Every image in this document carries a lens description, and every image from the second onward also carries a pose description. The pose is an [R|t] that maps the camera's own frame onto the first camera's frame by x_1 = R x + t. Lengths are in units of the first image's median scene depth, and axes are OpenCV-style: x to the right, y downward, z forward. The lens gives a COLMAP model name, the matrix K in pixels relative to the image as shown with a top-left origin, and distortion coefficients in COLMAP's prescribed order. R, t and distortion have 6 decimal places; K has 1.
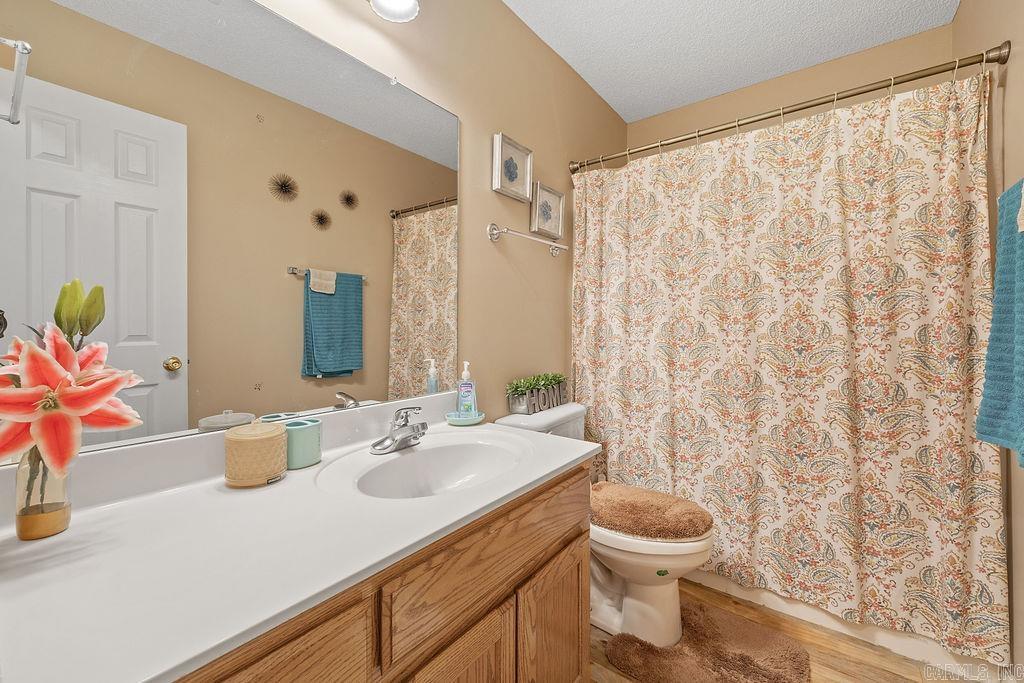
lens RADIAL K [[414.4, 0, 508.5], [0, 414.4, 321.4], [0, 0, 1]] dist [0.000094, -0.000022]
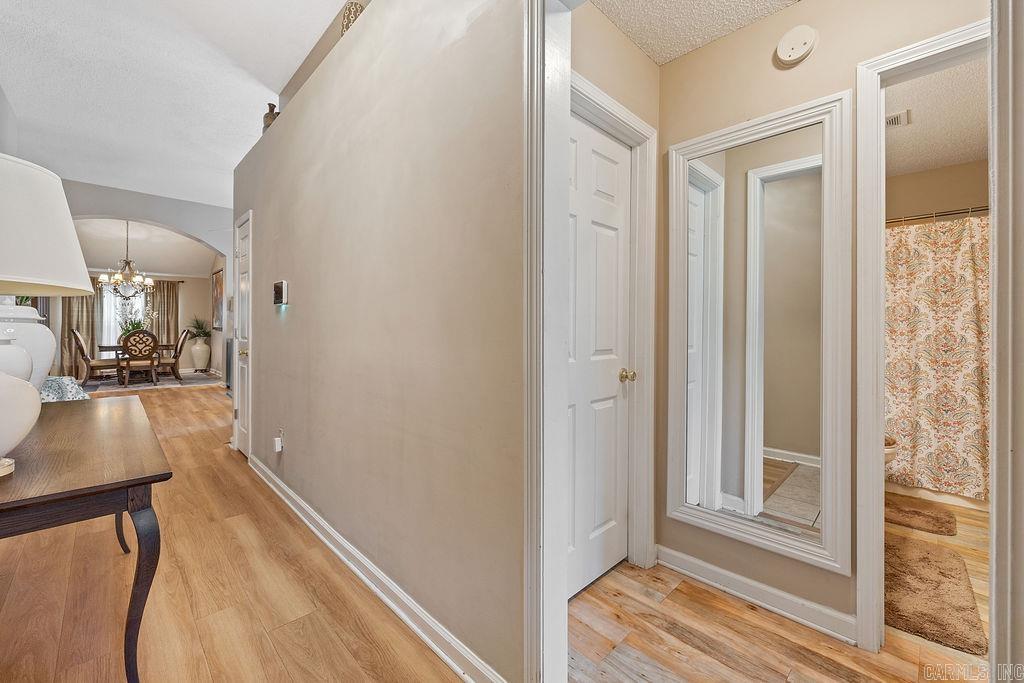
lens RADIAL K [[414.4, 0, 509.1], [0, 414.4, 324.0], [0, 0, 1]] dist [0.000094, -0.000022]
pose [[0.991409, 0.007593, -0.130578, -0.921889], [-0.008015, 0.999964, -0.002702, -0.026467], [0.130552, 0.003726, 0.991434, -1.005765]]
